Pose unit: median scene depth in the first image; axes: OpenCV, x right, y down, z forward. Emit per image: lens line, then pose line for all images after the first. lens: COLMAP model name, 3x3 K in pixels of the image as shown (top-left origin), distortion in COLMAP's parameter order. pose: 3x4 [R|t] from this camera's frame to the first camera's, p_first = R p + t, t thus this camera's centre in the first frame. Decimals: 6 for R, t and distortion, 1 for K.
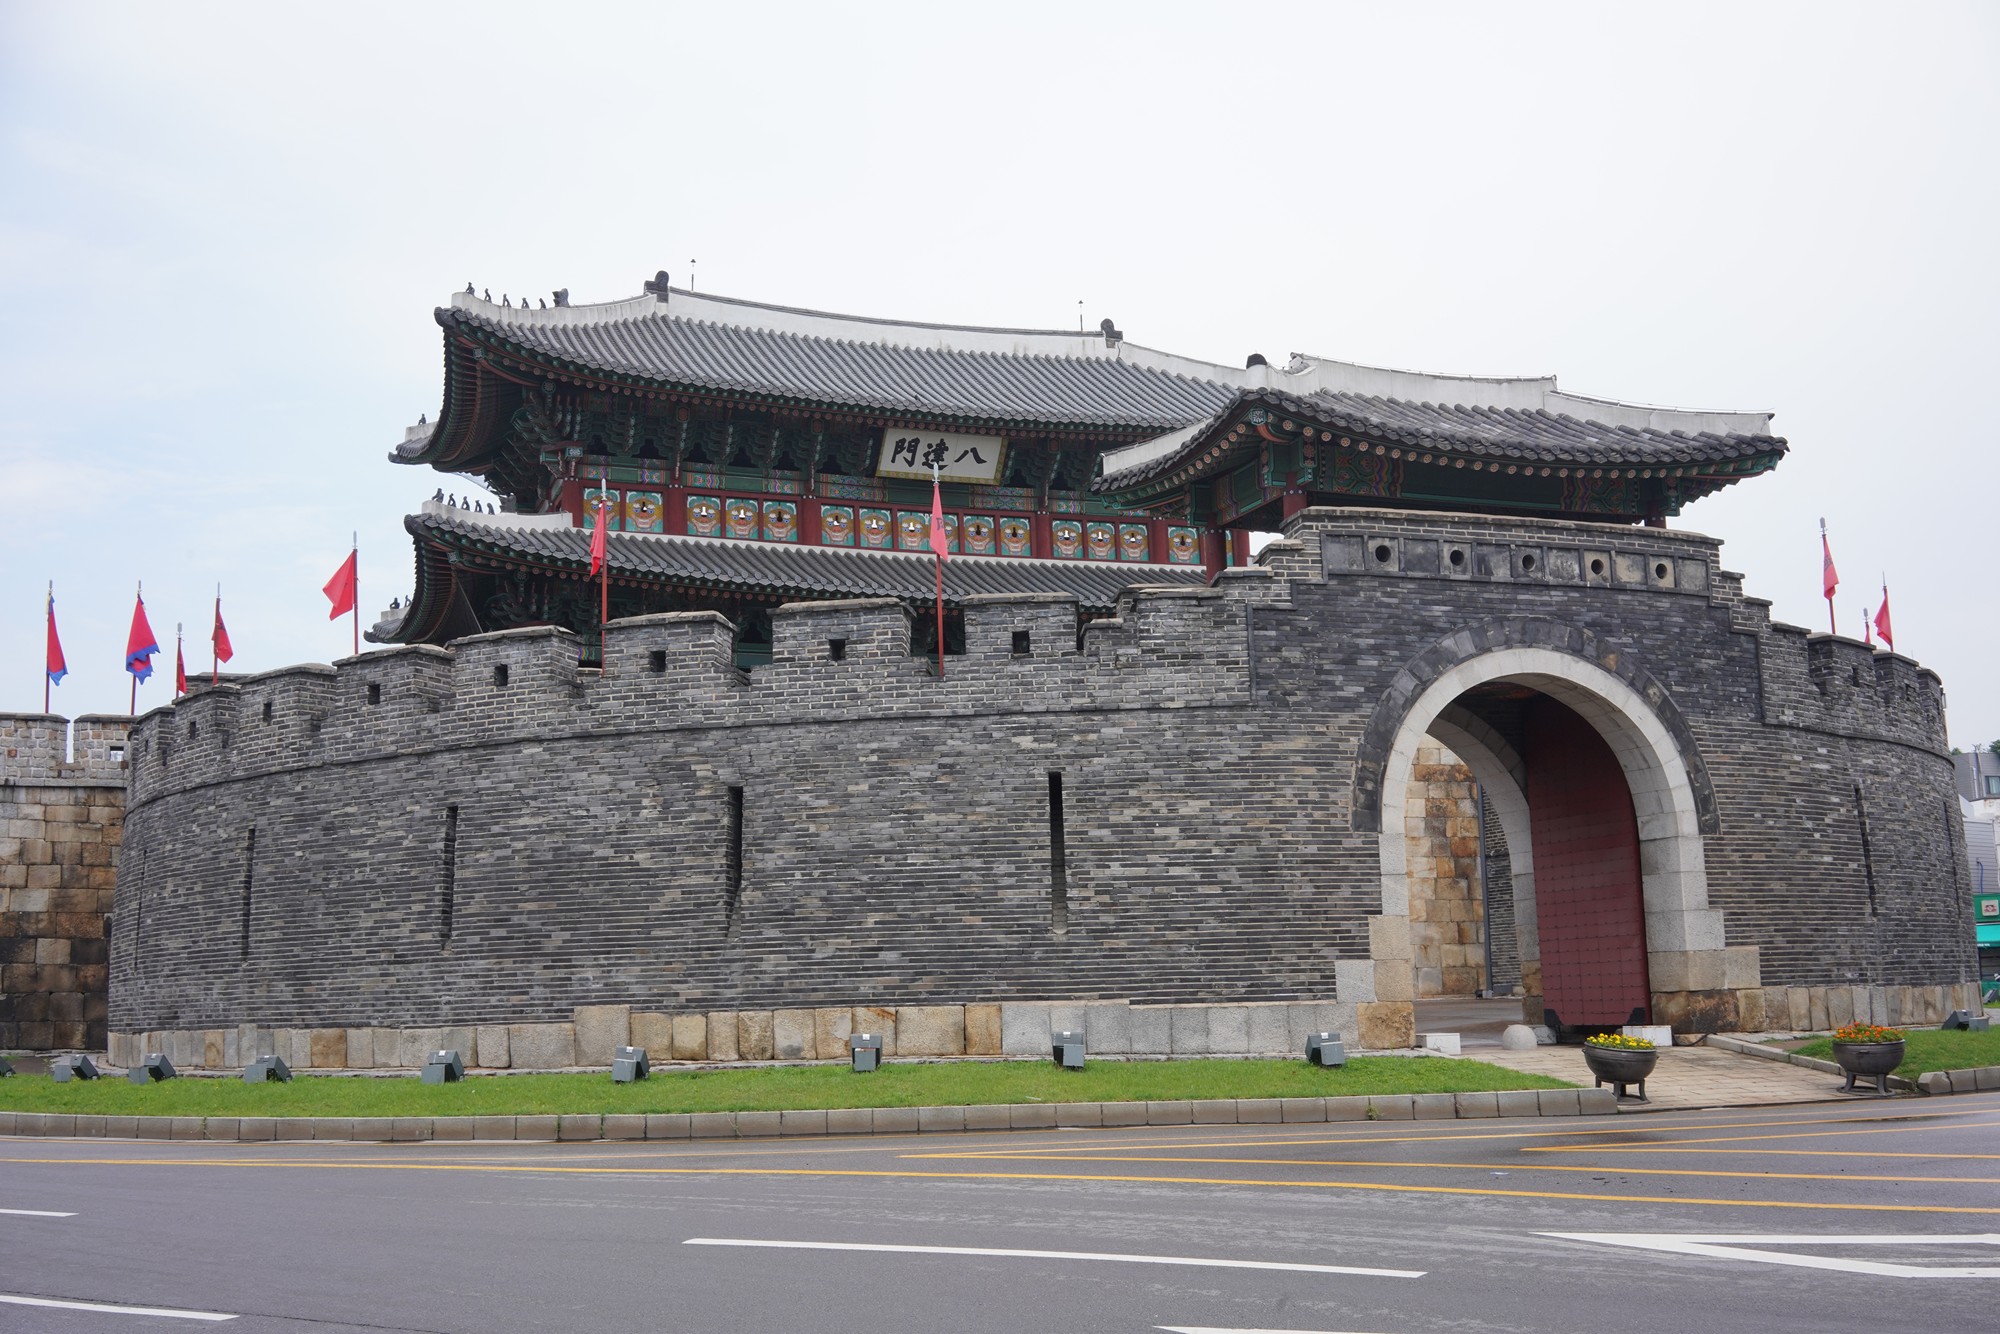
lens RADIAL K [[2050.2, 0, 1010.3], [0, 2050.2, 660.3], [0, 0, 1]] dist [-0.036182, 0.000000]
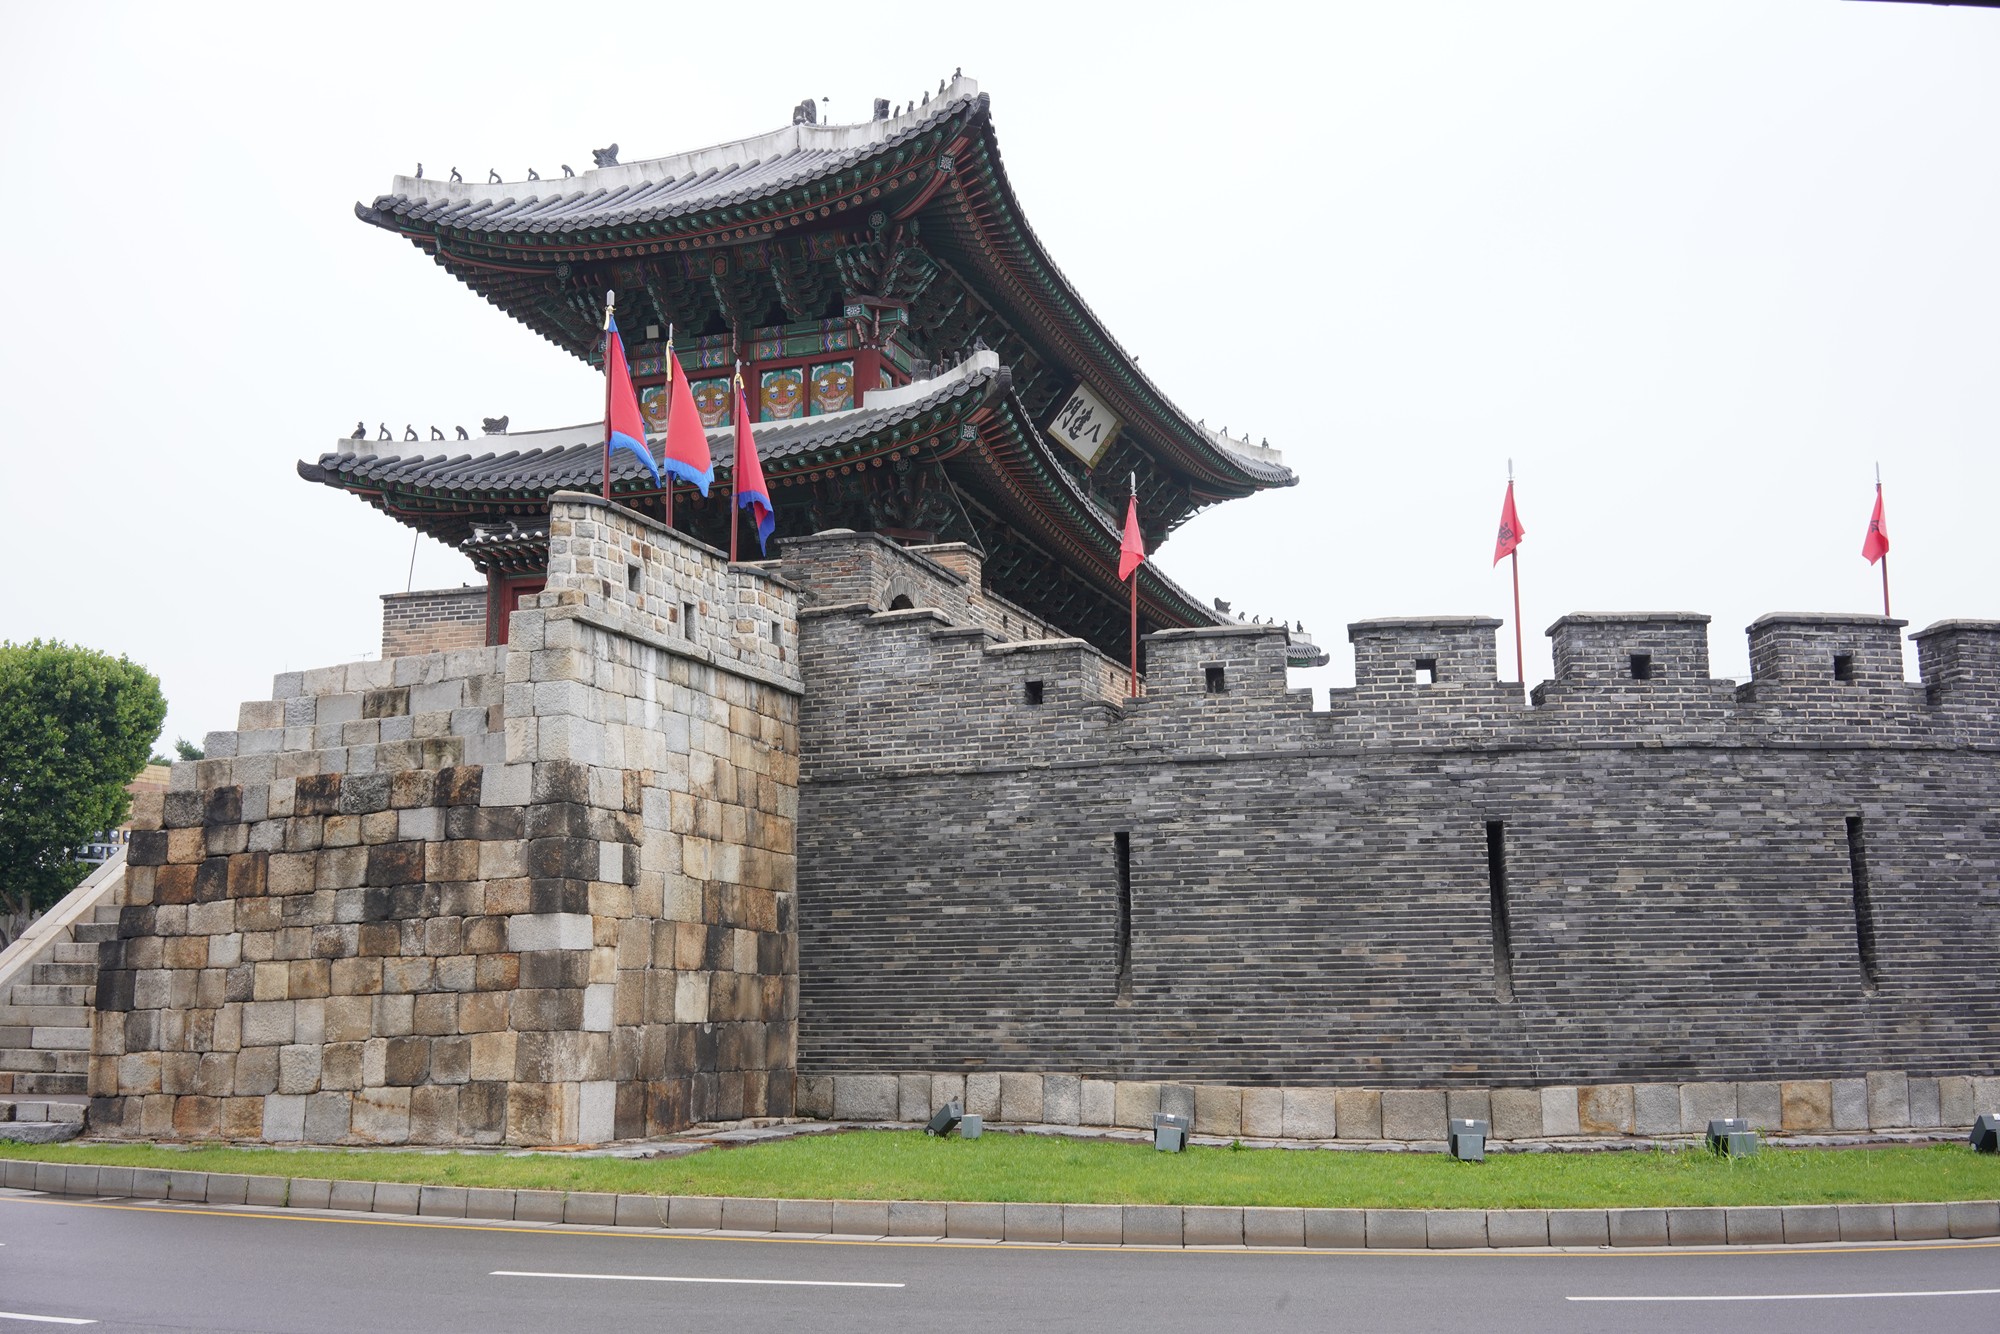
lens RADIAL K [[2050.2, 0, 1006.4], [0, 2050.2, 672.6], [0, 0, 1]] dist [-0.036182, 0.000000]
pose [[0.652612, 0.148880, 0.742921, -1.169383], [-0.133741, 0.987745, -0.080459, 0.134680], [-0.745795, -0.046850, 0.664526, 0.737246]]
